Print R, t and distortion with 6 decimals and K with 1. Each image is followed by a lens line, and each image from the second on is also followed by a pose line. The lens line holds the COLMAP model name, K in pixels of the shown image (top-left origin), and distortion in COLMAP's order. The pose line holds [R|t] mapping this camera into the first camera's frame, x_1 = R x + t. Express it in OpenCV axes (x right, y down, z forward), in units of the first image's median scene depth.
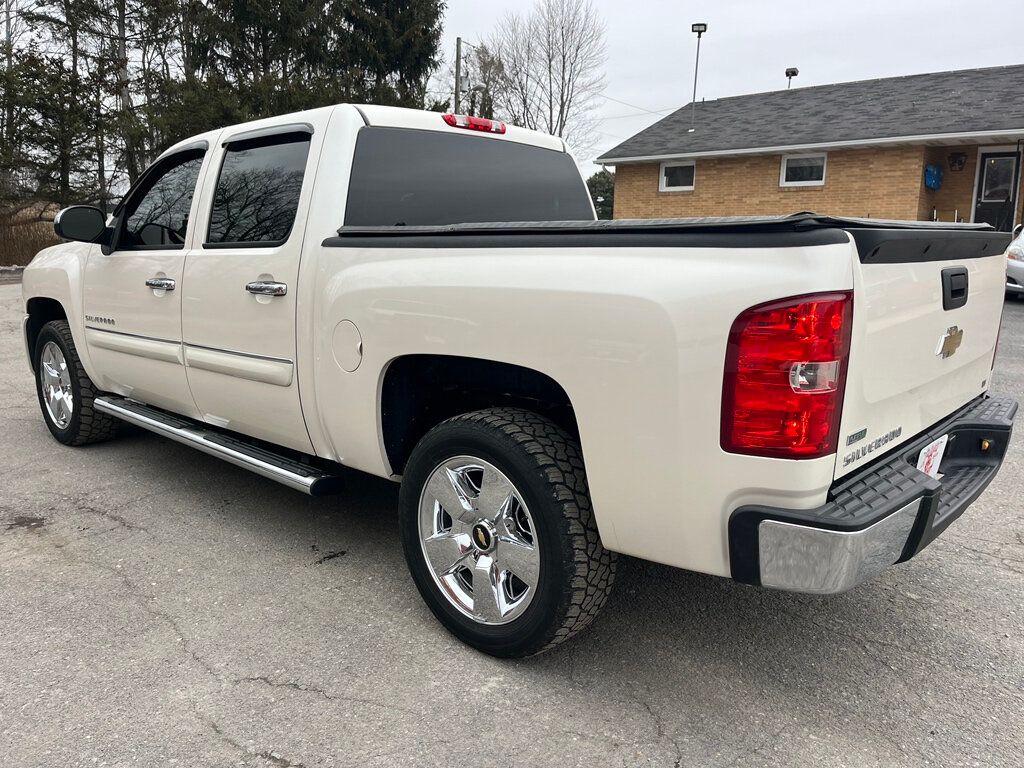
lens RADIAL K [[784.0, 0, 514.2], [0, 784.0, 380.1], [0, 0, 1]] dist [0.052208, -0.058937]
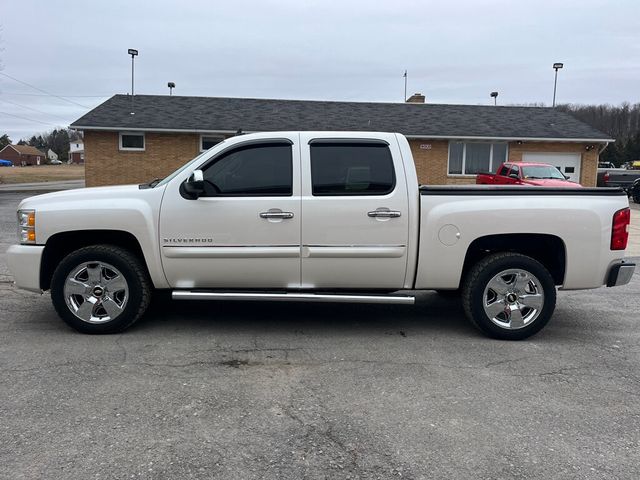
lens RADIAL K [[490.0, 0, 333.2], [0, 490.0, 230.9], [0, 0, 1]] dist [0.052208, -0.058937]
pose [[0.718764, -0.059146, 0.692734, -1.159676], [0.108221, 0.993748, -0.027441, -0.041414], [-0.686780, 0.094692, 0.720671, 0.101983]]
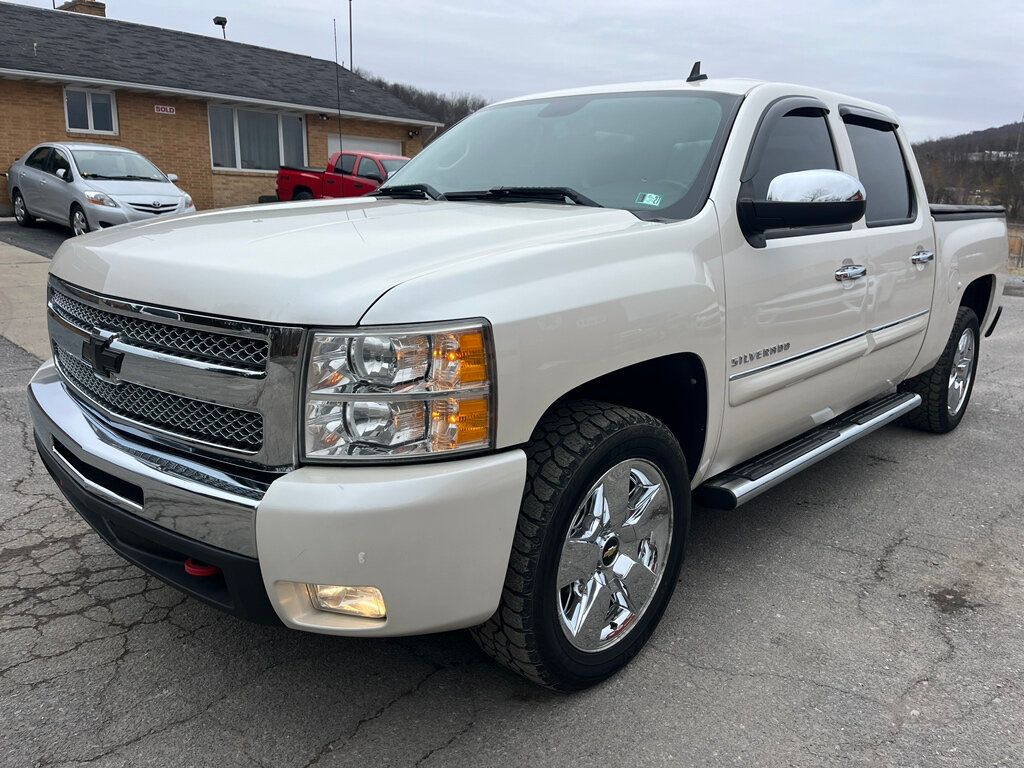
lens RADIAL K [[784.0, 0, 514.8], [0, 784.0, 372.9], [0, 0, 1]] dist [0.052208, -0.058937]
pose [[-0.009231, -0.221215, 0.975181, -1.308368], [0.149091, 0.964018, 0.220094, -0.261671], [-0.988780, 0.147422, 0.024083, 1.369540]]
